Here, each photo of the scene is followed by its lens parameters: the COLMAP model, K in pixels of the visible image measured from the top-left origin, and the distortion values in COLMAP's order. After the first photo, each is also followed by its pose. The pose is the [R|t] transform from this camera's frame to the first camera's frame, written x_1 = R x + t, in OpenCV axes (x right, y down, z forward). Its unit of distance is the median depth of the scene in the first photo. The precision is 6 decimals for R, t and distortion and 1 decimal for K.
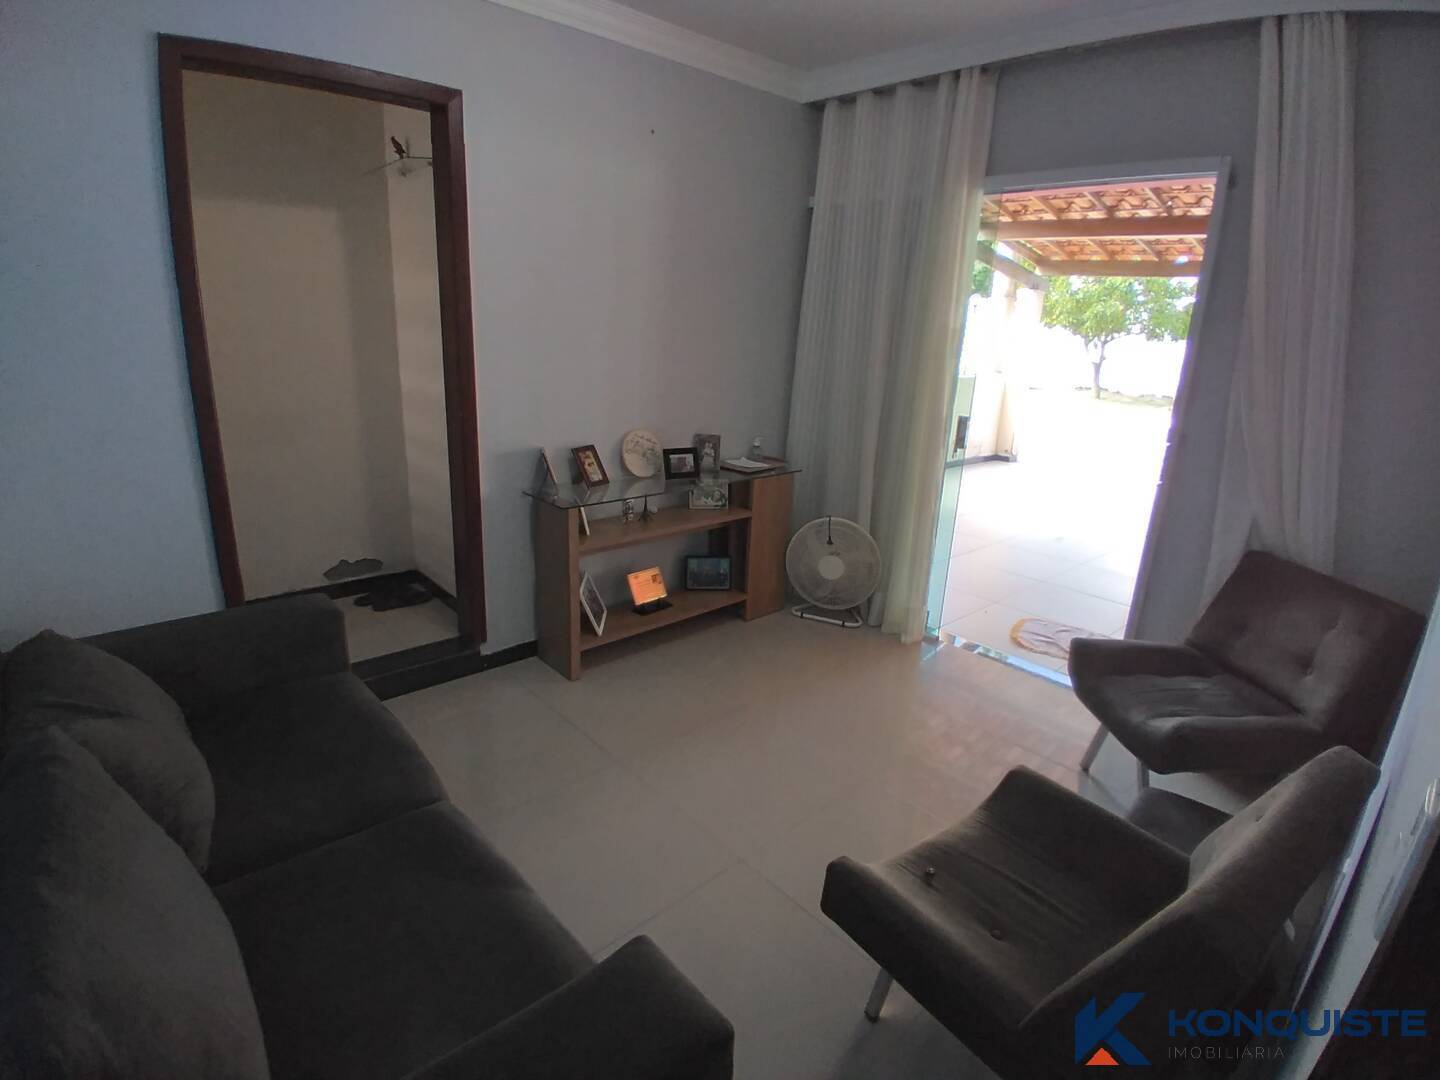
lens RADIAL K [[720.9, 0, 719.4], [0, 720.9, 534.0], [0, 0, 1]] dist [0.005656, -0.045984]
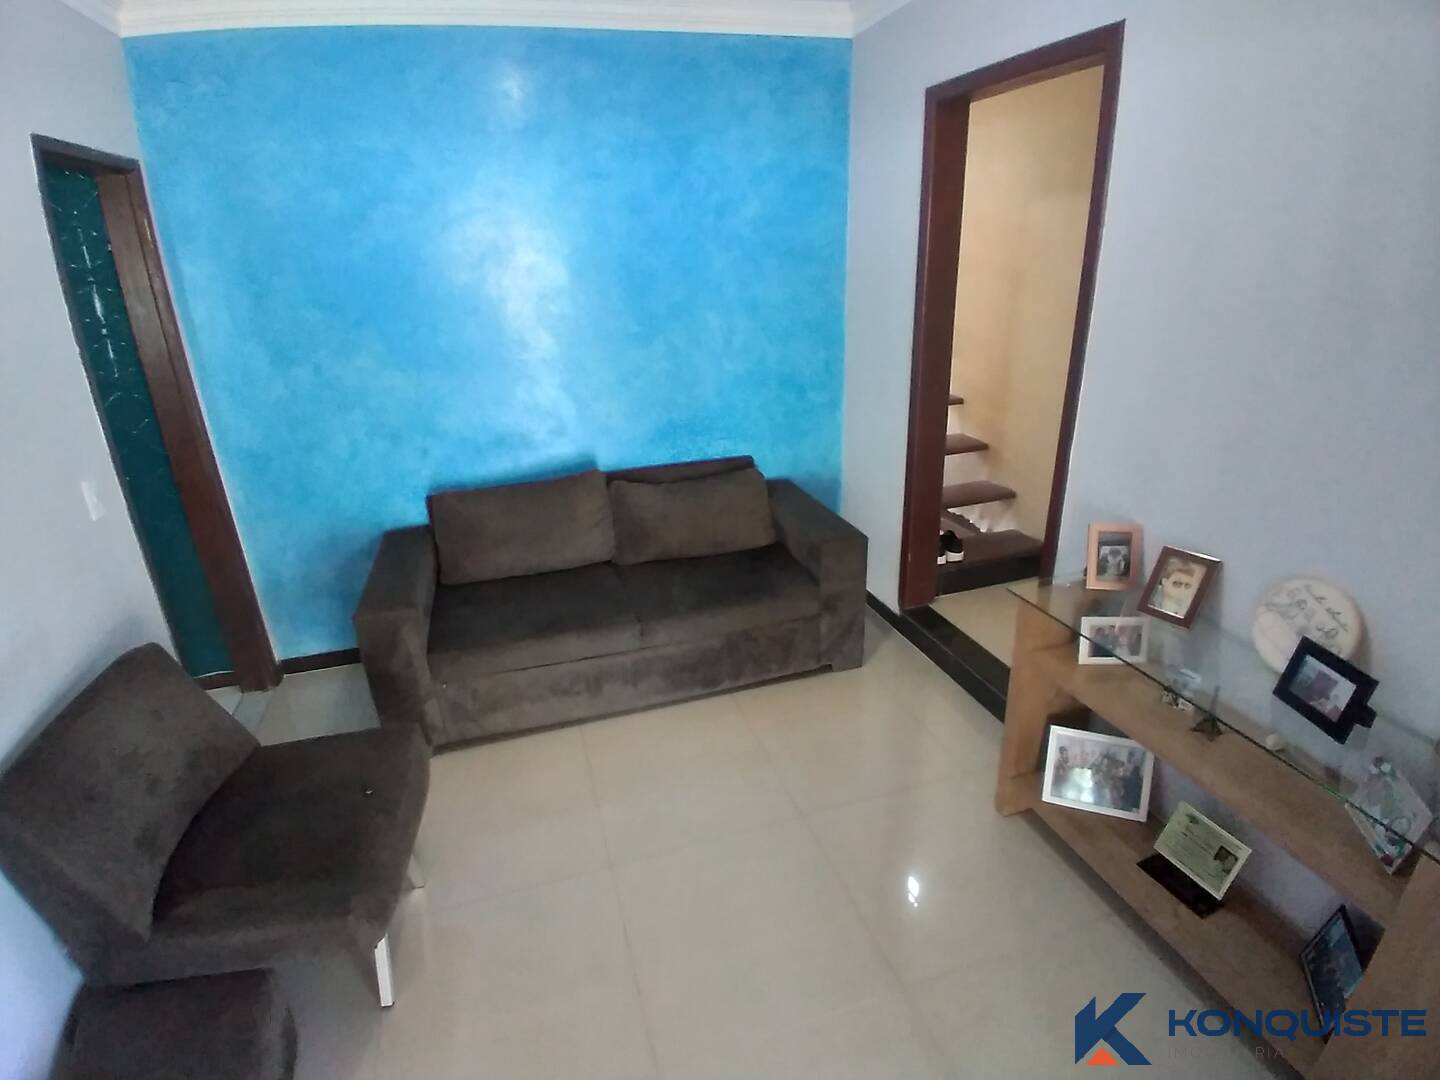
lens RADIAL K [[720.9, 0, 719.4], [0, 720.9, 534.0], [0, 0, 1]] dist [0.005656, -0.045984]
pose [[-0.431502, 0.298331, -0.851355, 0.437321], [-0.244703, 0.869644, 0.428766, -0.272992], [0.868289, 0.393343, -0.302250, 0.789694]]
